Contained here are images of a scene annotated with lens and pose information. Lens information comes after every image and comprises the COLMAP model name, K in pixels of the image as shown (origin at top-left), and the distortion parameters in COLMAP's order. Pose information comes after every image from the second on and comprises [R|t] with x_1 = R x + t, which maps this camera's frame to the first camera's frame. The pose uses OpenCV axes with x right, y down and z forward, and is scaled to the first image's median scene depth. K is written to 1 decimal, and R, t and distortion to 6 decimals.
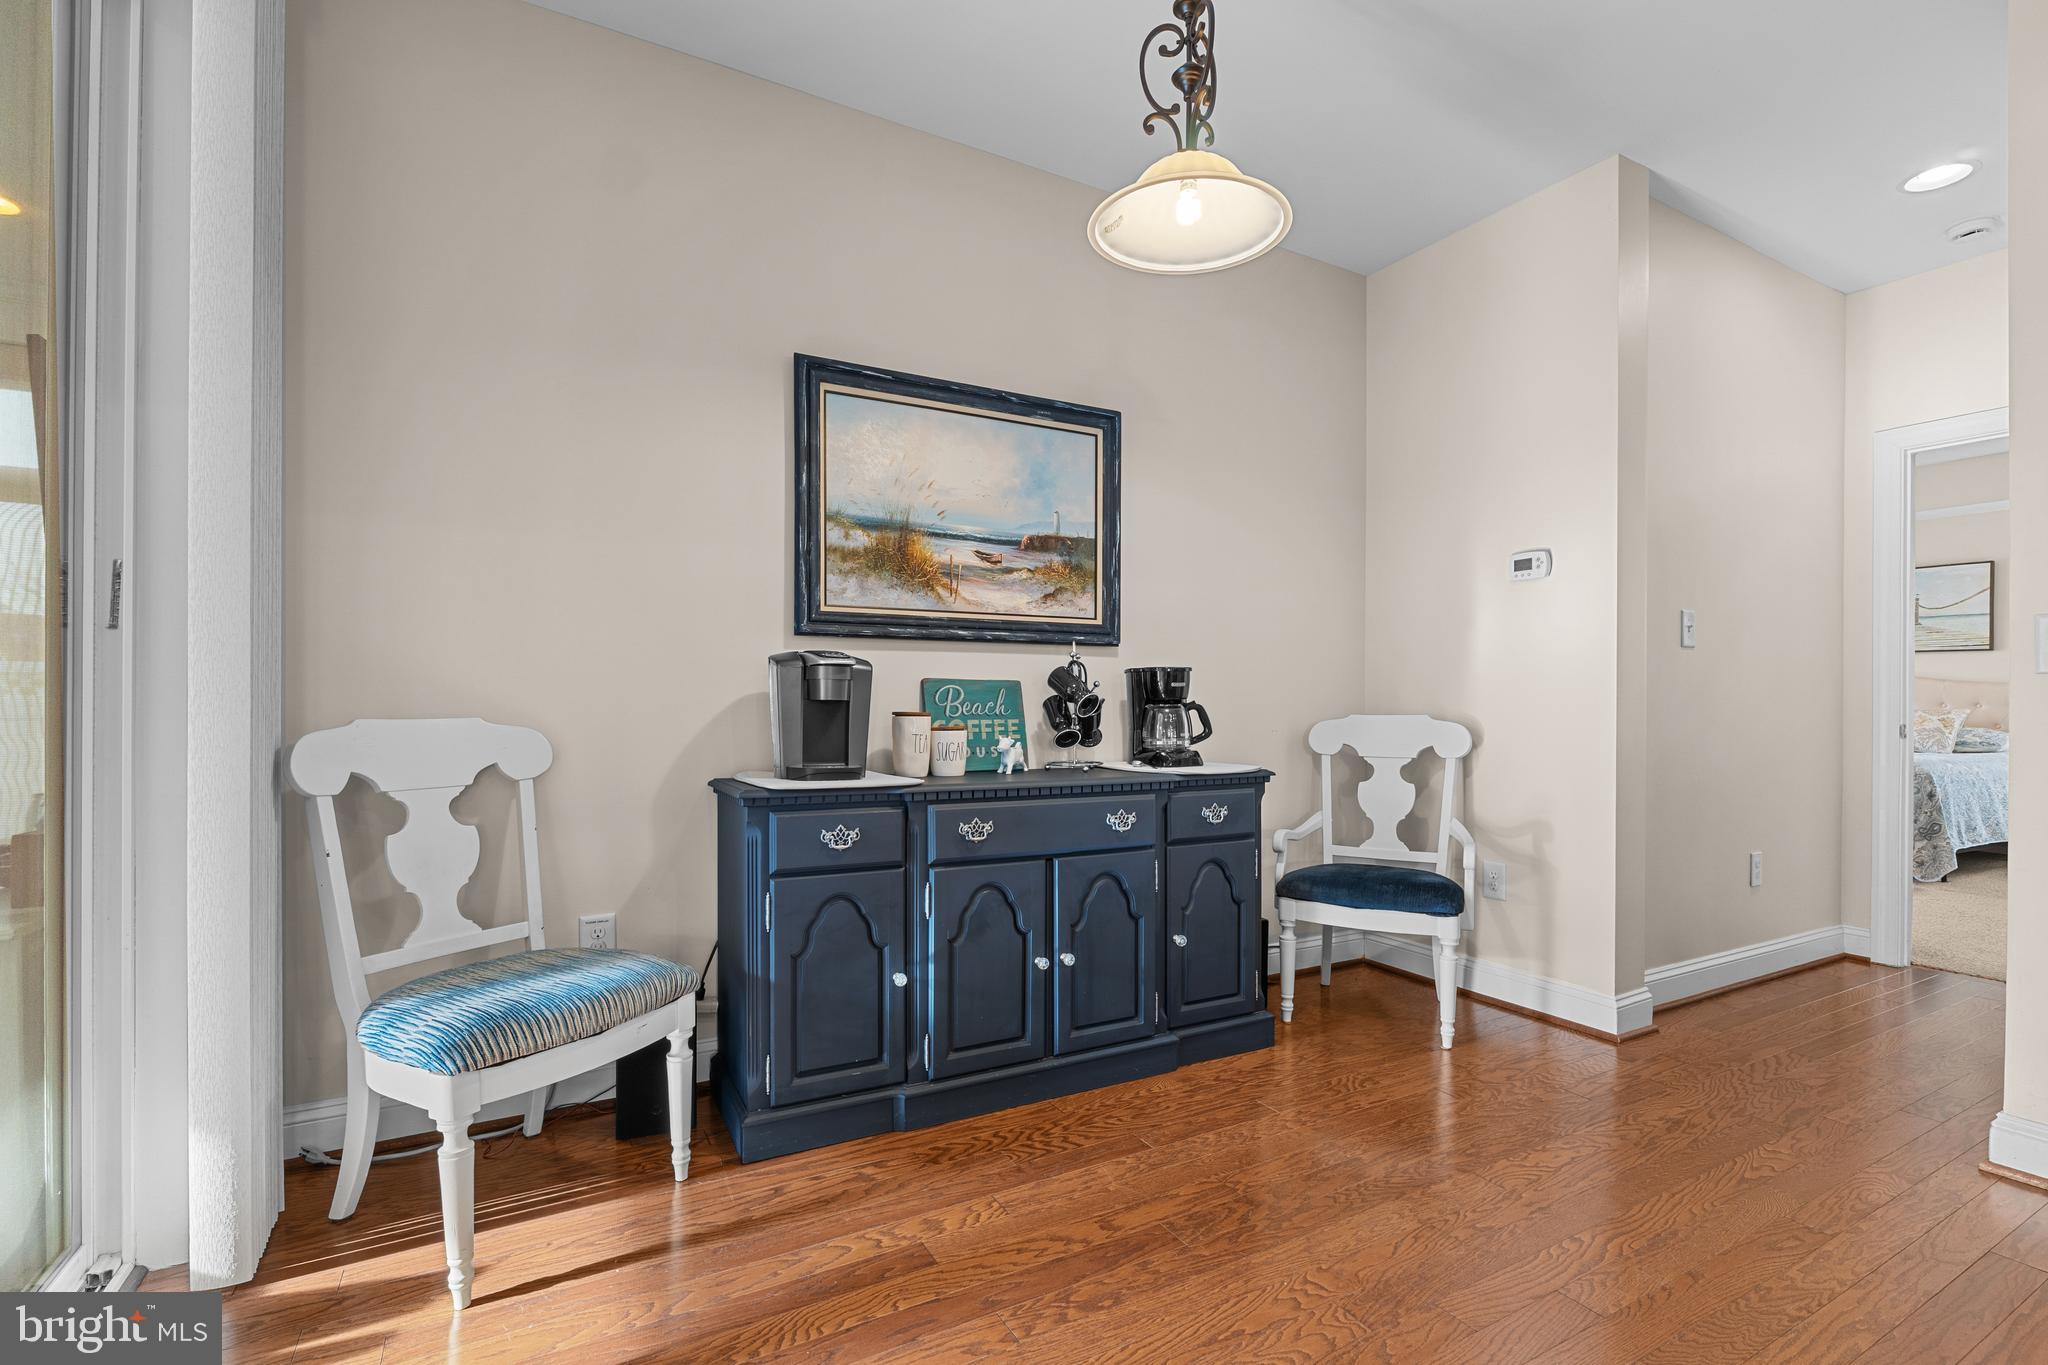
lens RADIAL K [[943.2, 0, 1024.7], [0, 943.2, 701.5], [0, 0, 1]] dist [-0.006249, 0.000010]
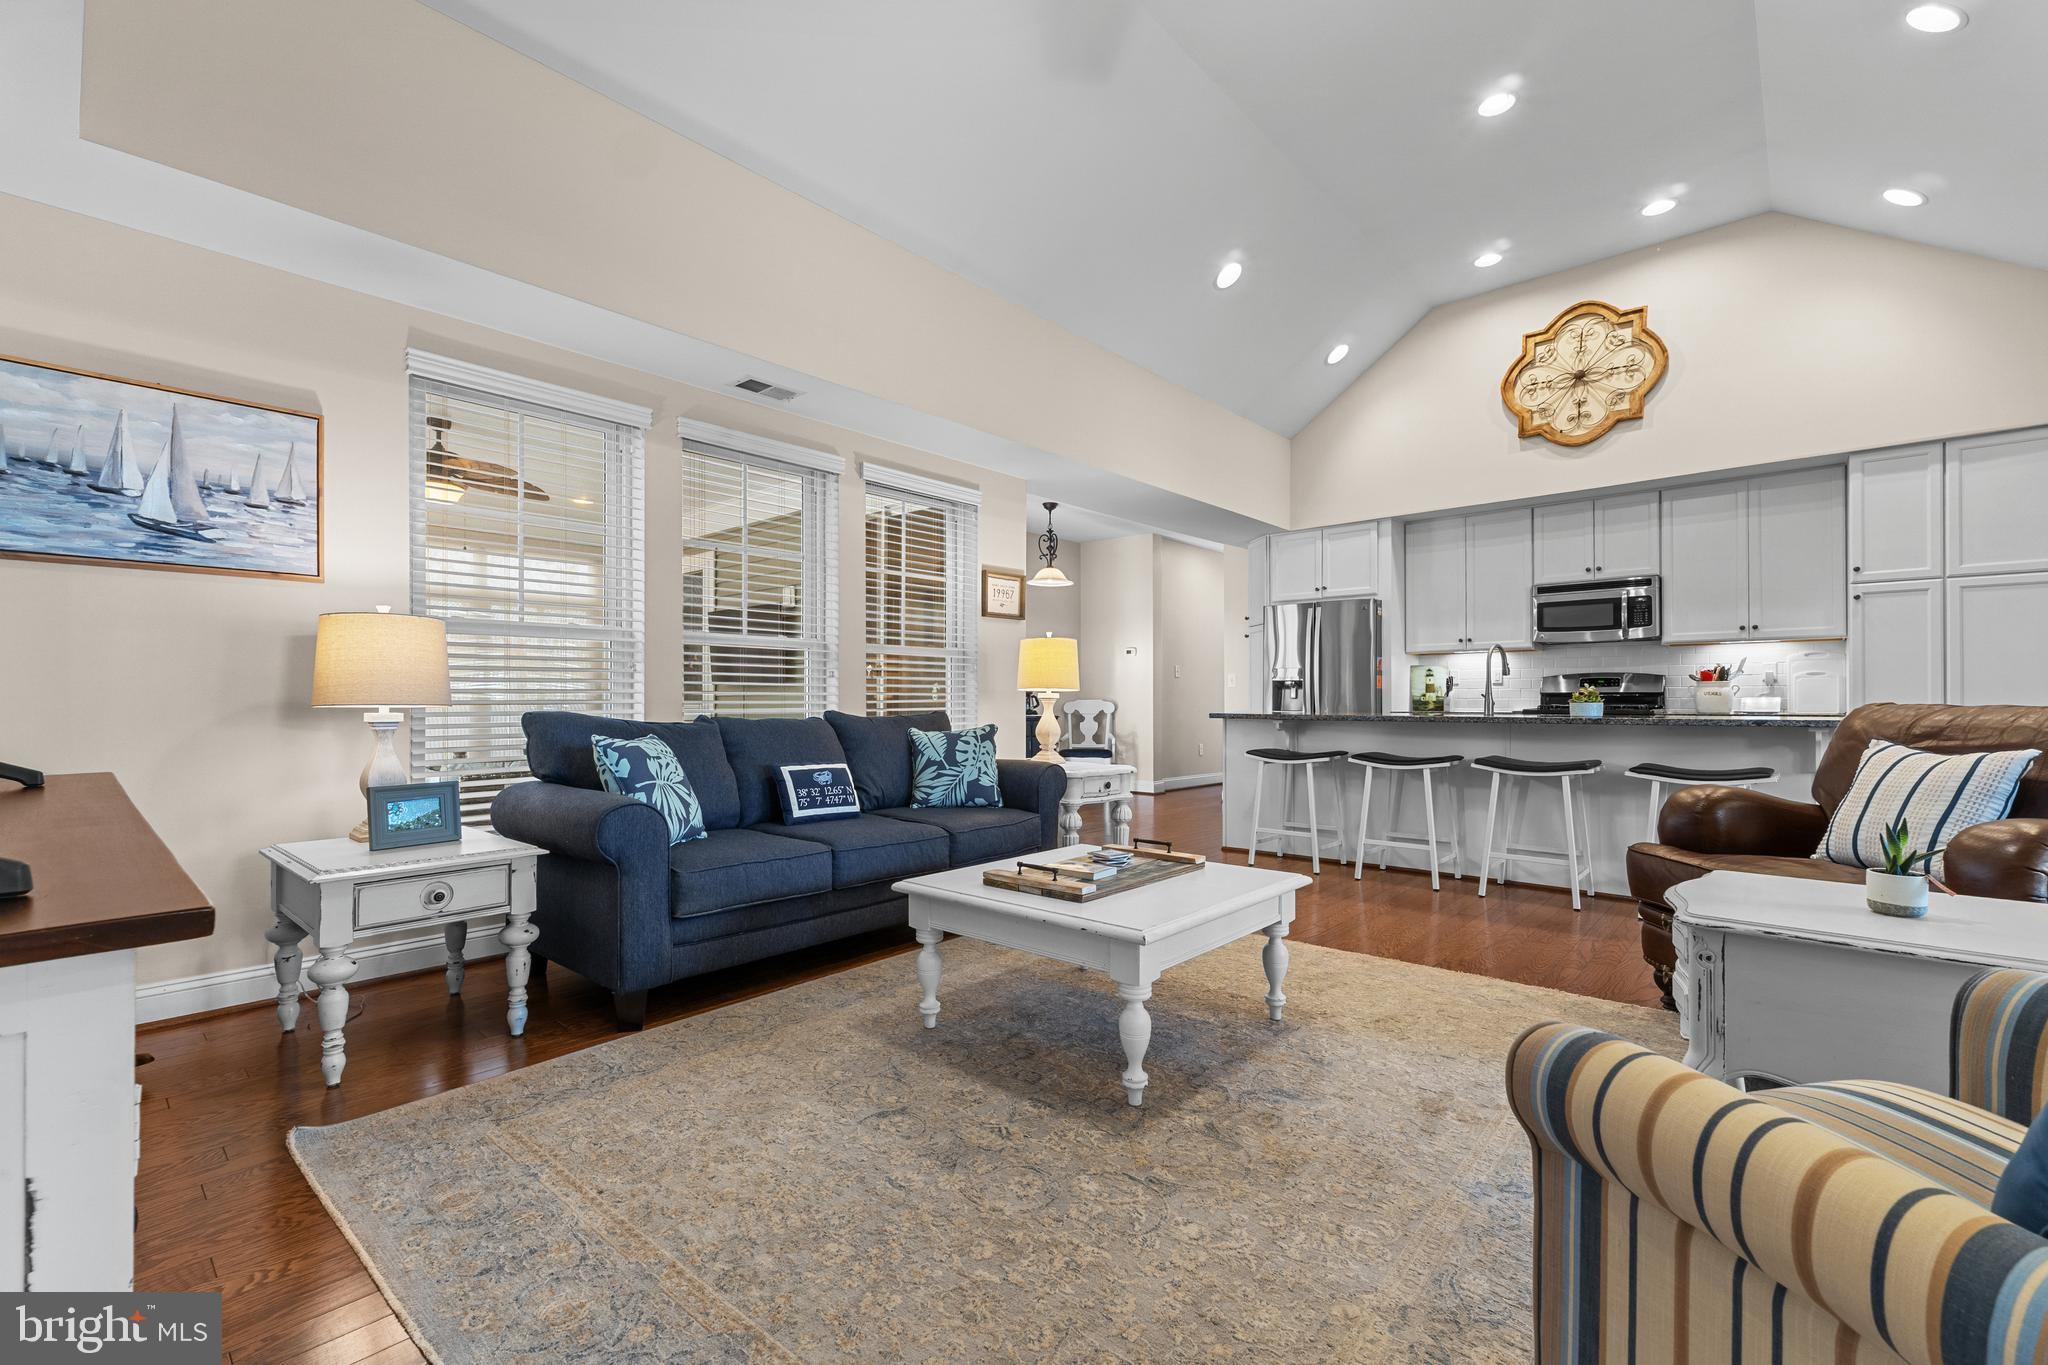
lens RADIAL K [[864.0, 0, 1033.1], [0, 864.0, 697.5], [0, 0, 1]] dist [0.009031, -0.002540]
pose [[0.943396, -0.003231, 0.331653, -0.845274], [0.004536, 0.999985, -0.003162, 0.018244], [-0.331638, 0.004487, 0.943396, -1.867119]]
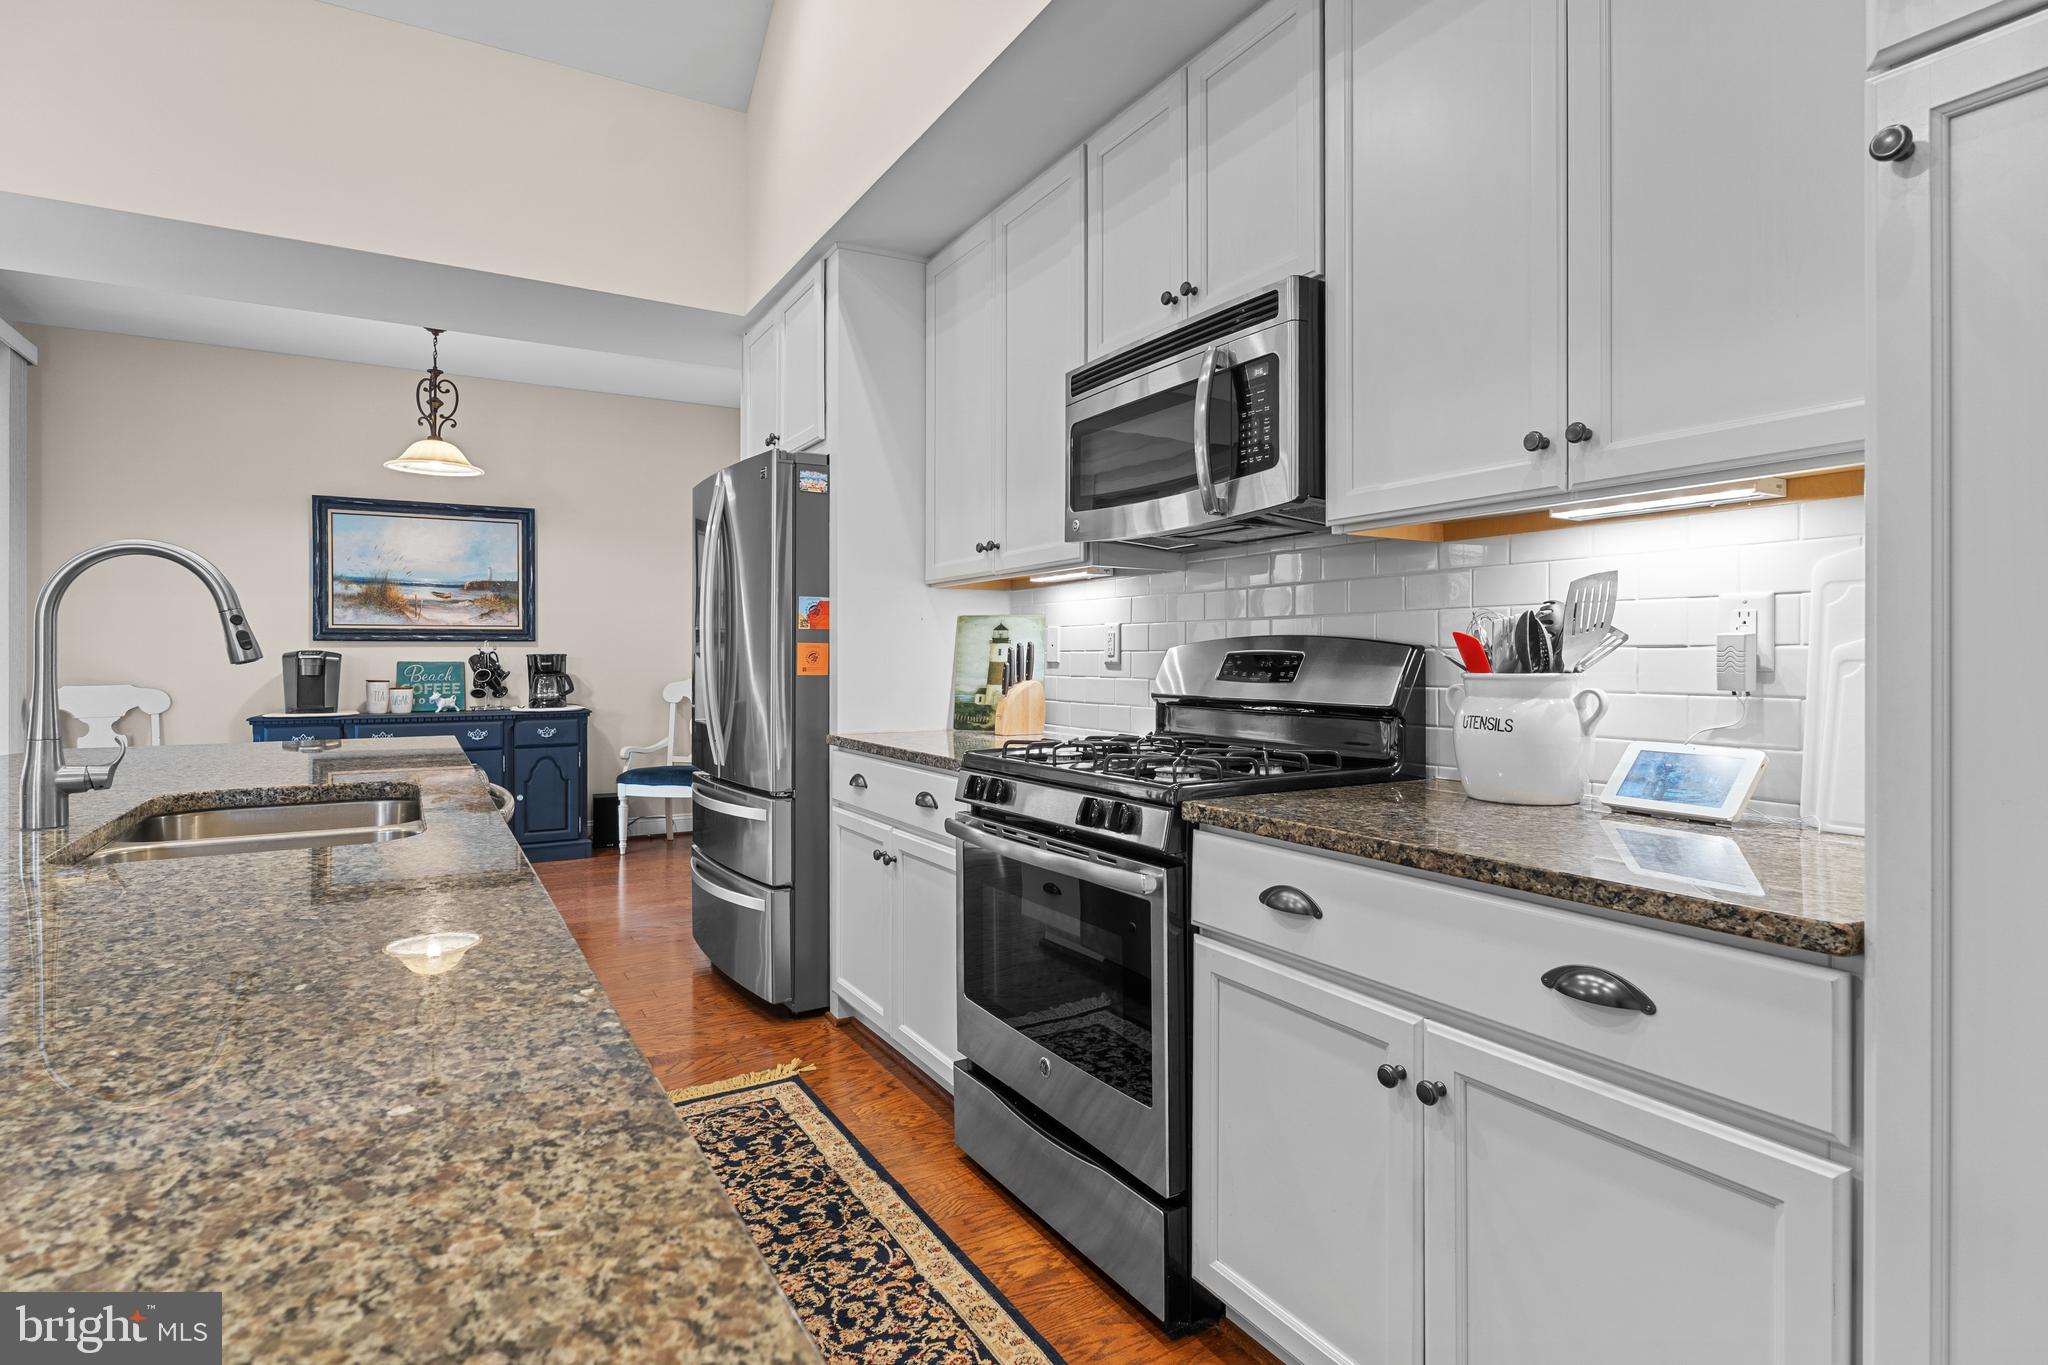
lens RADIAL K [[1020.7, 0, 1015.2], [0, 1020.7, 651.7], [0, 0, 1]] dist [0.001966, -0.002519]
pose [[0.999566, -0.004107, 0.029161, 1.051031], [0.004202, 0.999986, -0.003217, -0.031728], [-0.029147, 0.003338, 0.999570, -1.052533]]
